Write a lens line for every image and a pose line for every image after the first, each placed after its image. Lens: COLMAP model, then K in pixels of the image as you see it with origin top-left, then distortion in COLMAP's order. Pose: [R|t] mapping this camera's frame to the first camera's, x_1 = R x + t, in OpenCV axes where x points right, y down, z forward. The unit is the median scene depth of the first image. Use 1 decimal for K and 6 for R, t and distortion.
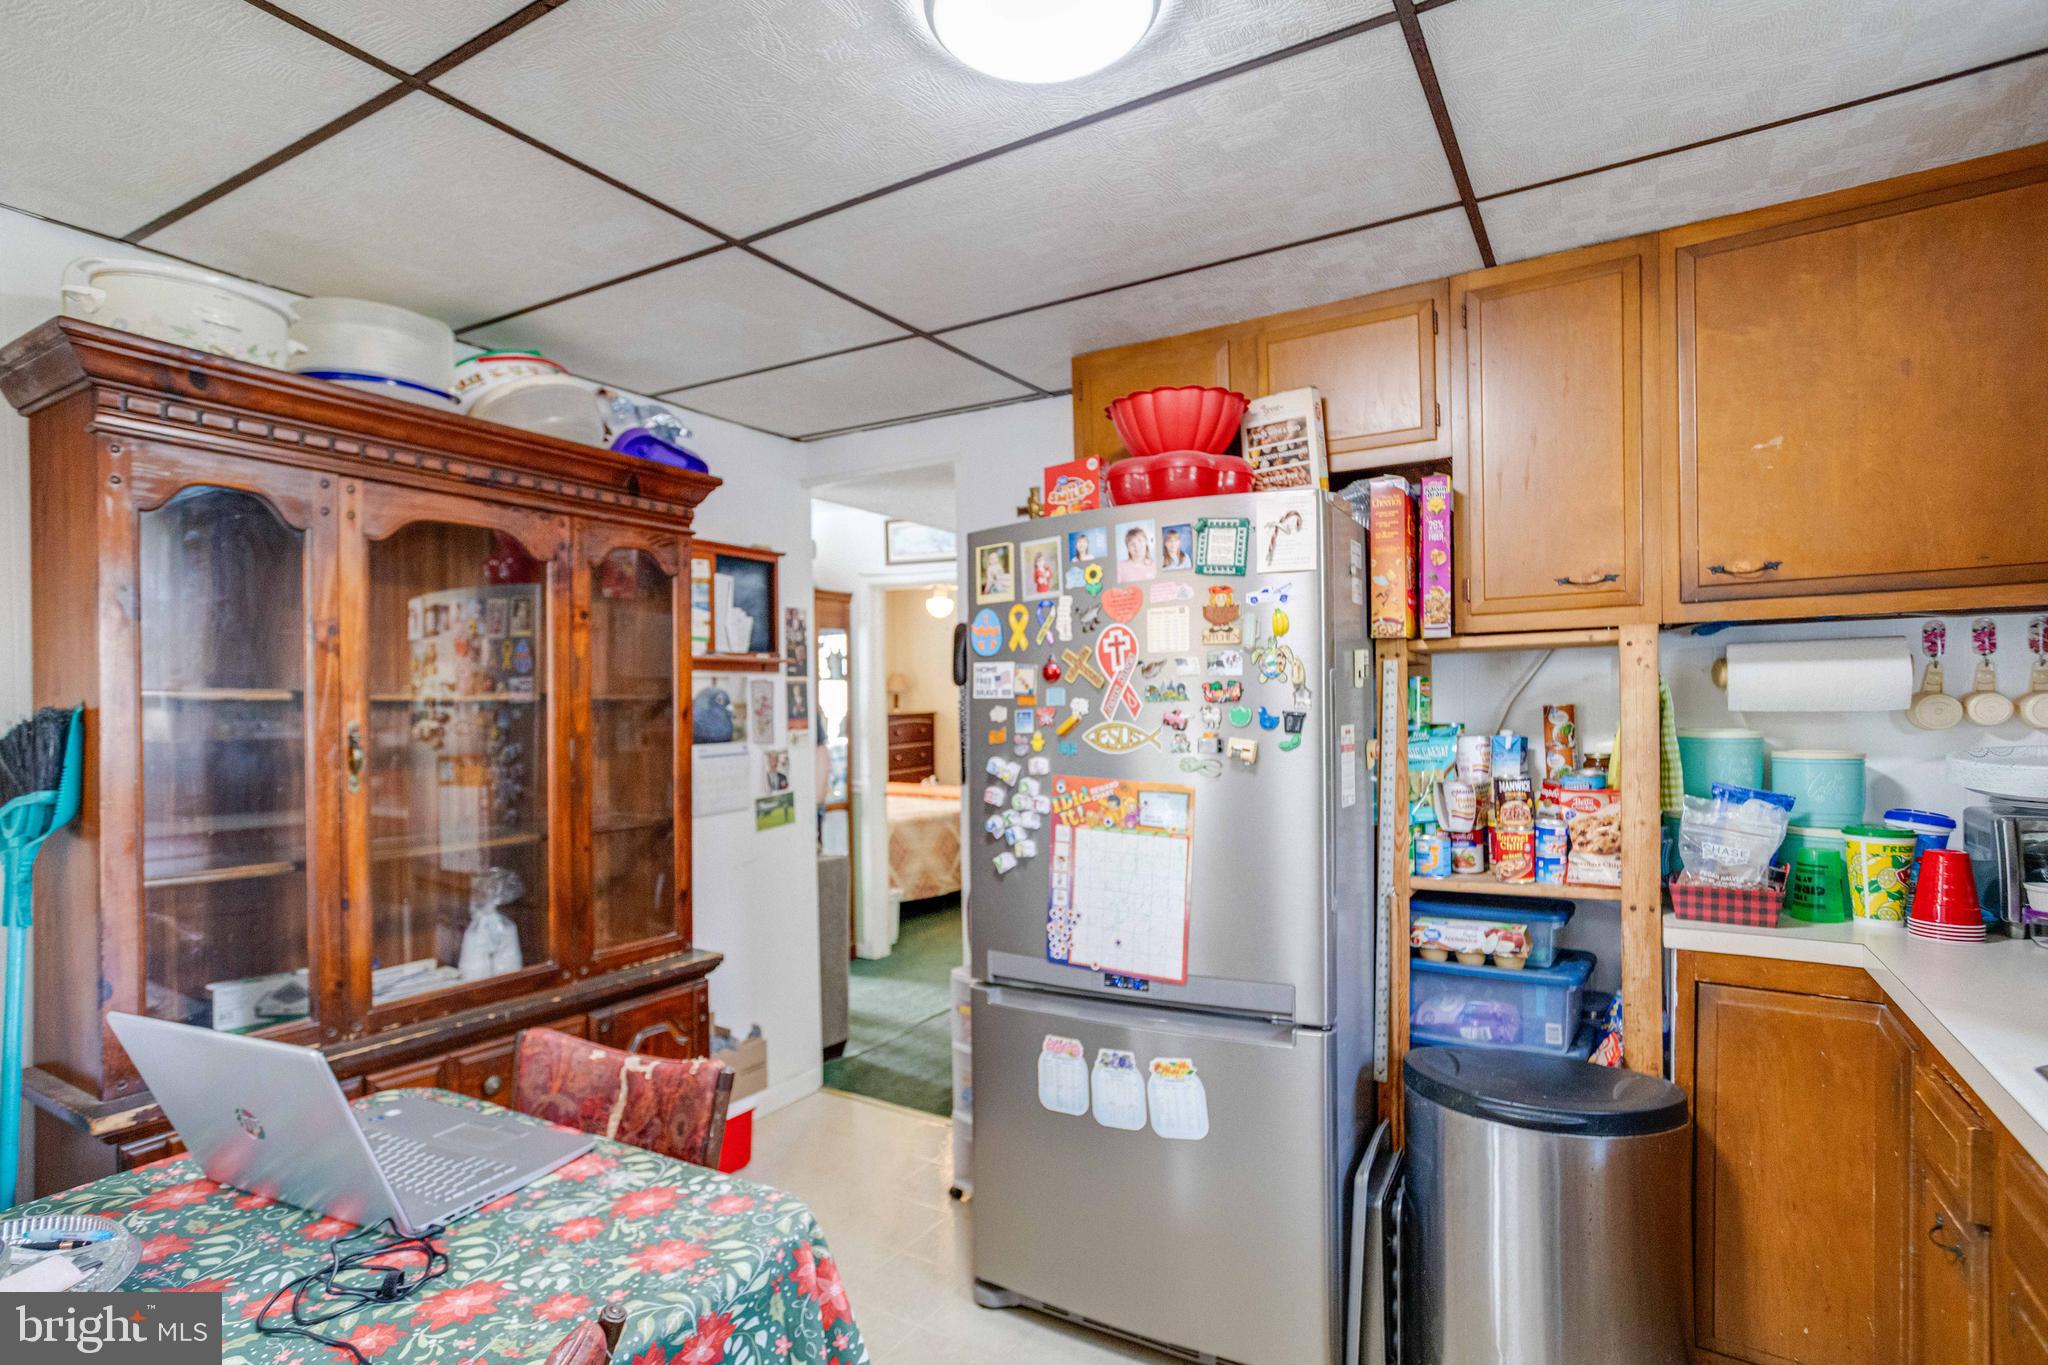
lens RADIAL K [[1020.7, 0, 1024.0], [0, 1020.7, 682.5], [0, 0, 1]] dist [-0.053088, 0.035790]
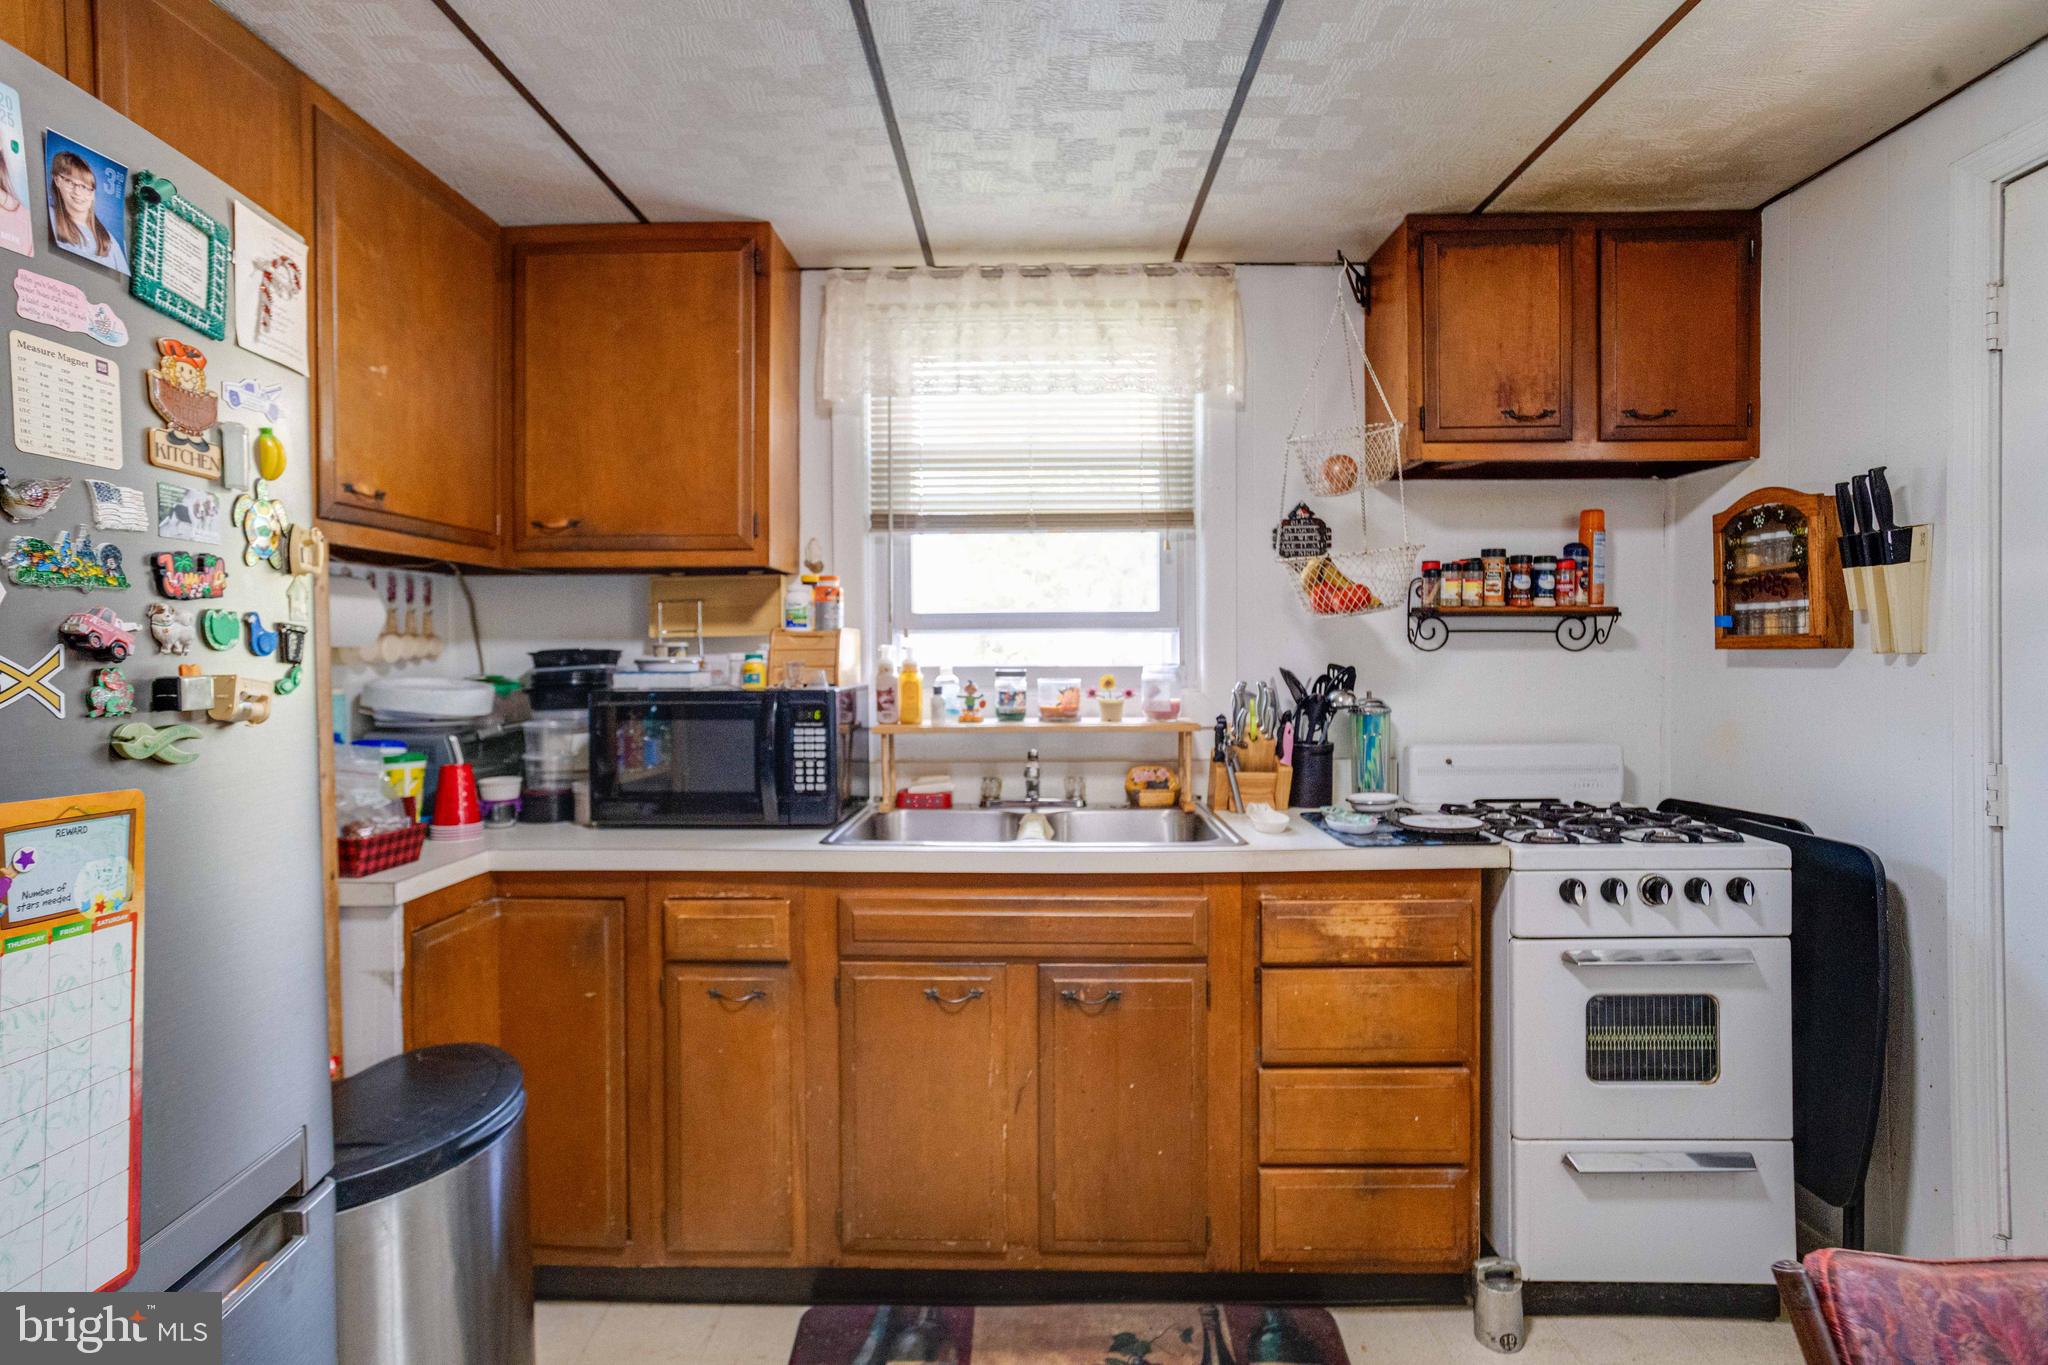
lens RADIAL K [[1020.7, 0, 1024.0], [0, 1020.7, 682.5], [0, 0, 1]] dist [-0.053088, 0.035790]
pose [[-0.503789, -0.003812, 0.863819, -0.388734], [0.020822, 0.999646, 0.016554, 0.058031], [-0.863576, 0.026326, -0.503531, 0.903147]]
